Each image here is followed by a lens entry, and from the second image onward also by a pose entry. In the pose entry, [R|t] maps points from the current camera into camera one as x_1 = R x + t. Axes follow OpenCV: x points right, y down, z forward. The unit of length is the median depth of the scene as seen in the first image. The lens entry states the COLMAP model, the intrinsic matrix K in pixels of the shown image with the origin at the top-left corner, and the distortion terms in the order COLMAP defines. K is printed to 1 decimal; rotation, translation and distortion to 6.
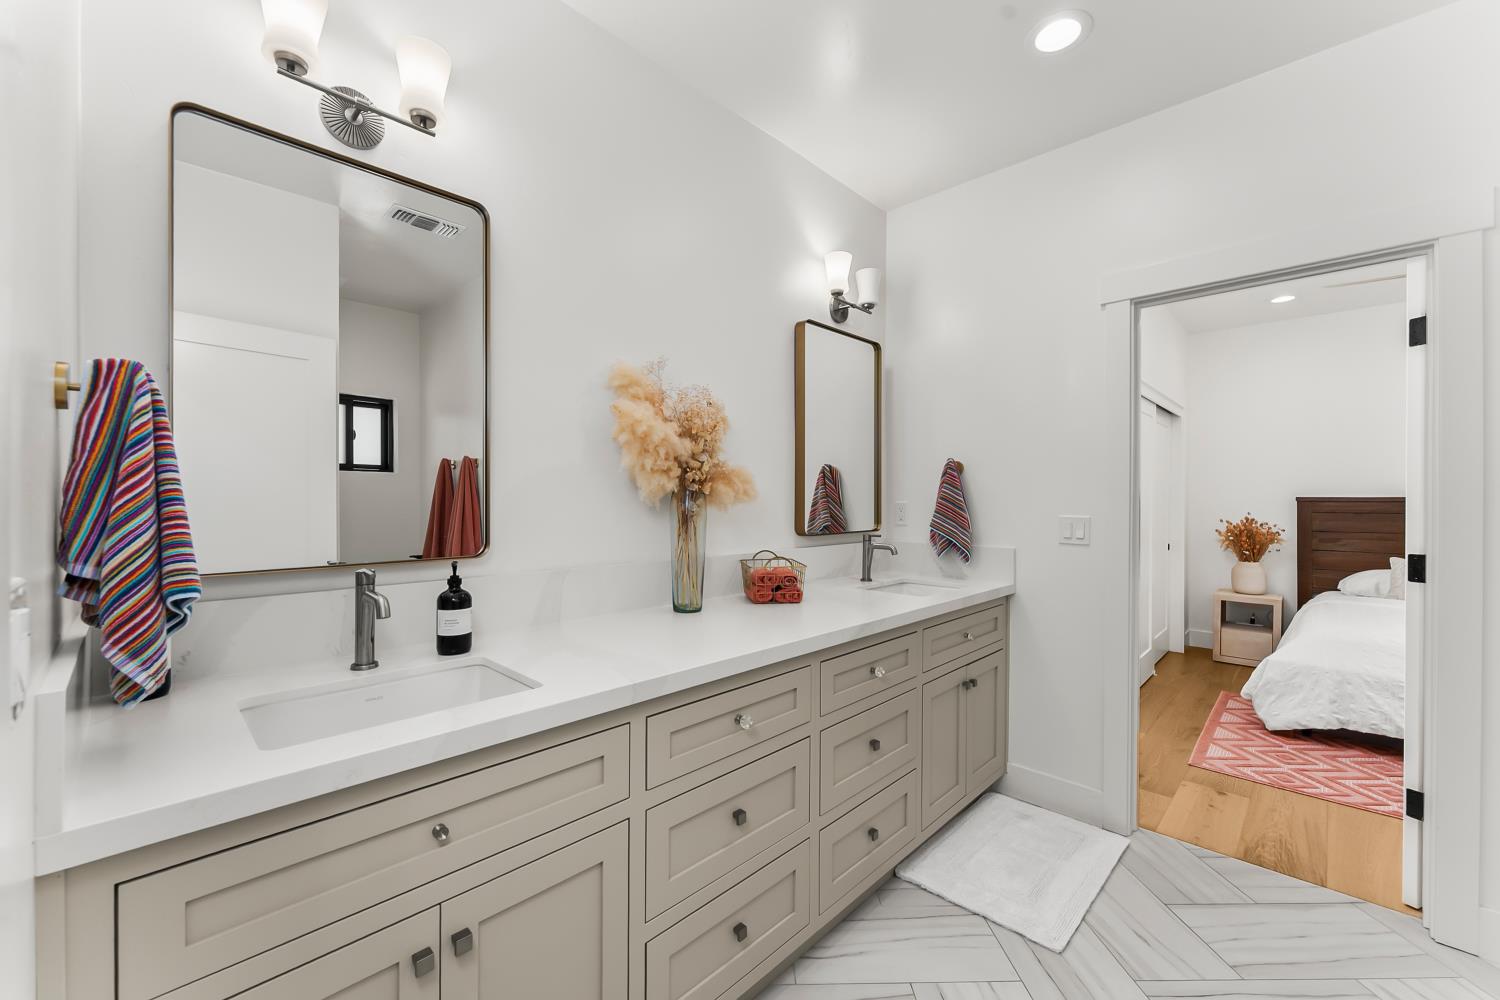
lens RADIAL K [[602.2, 0, 750.0], [0, 602.2, 500.0], [0, 0, 1]] dist [-0.000136, 0.000050]
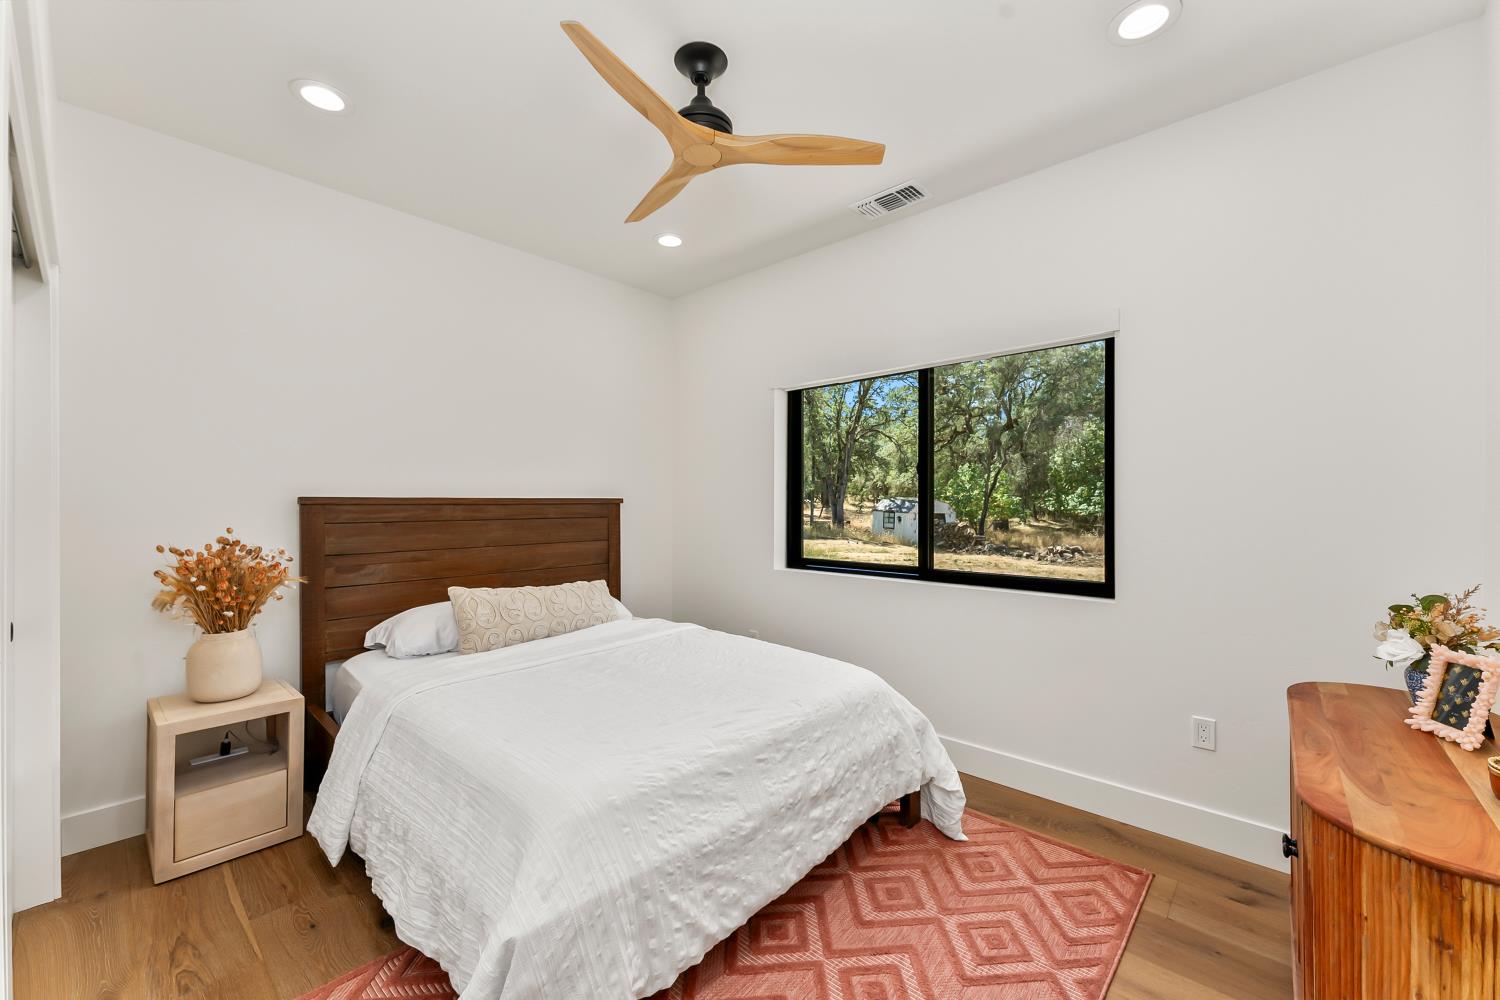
lens RADIAL K [[602.2, 0, 750.0], [0, 602.2, 500.0], [0, 0, 1]] dist [-0.000136, 0.000050]
pose [[-0.027191, 0.001745, 0.999629, 0.343593], [0.001264, 0.999998, -0.001711, -0.000359], [-0.999629, 0.001217, -0.027193, 0.605823]]
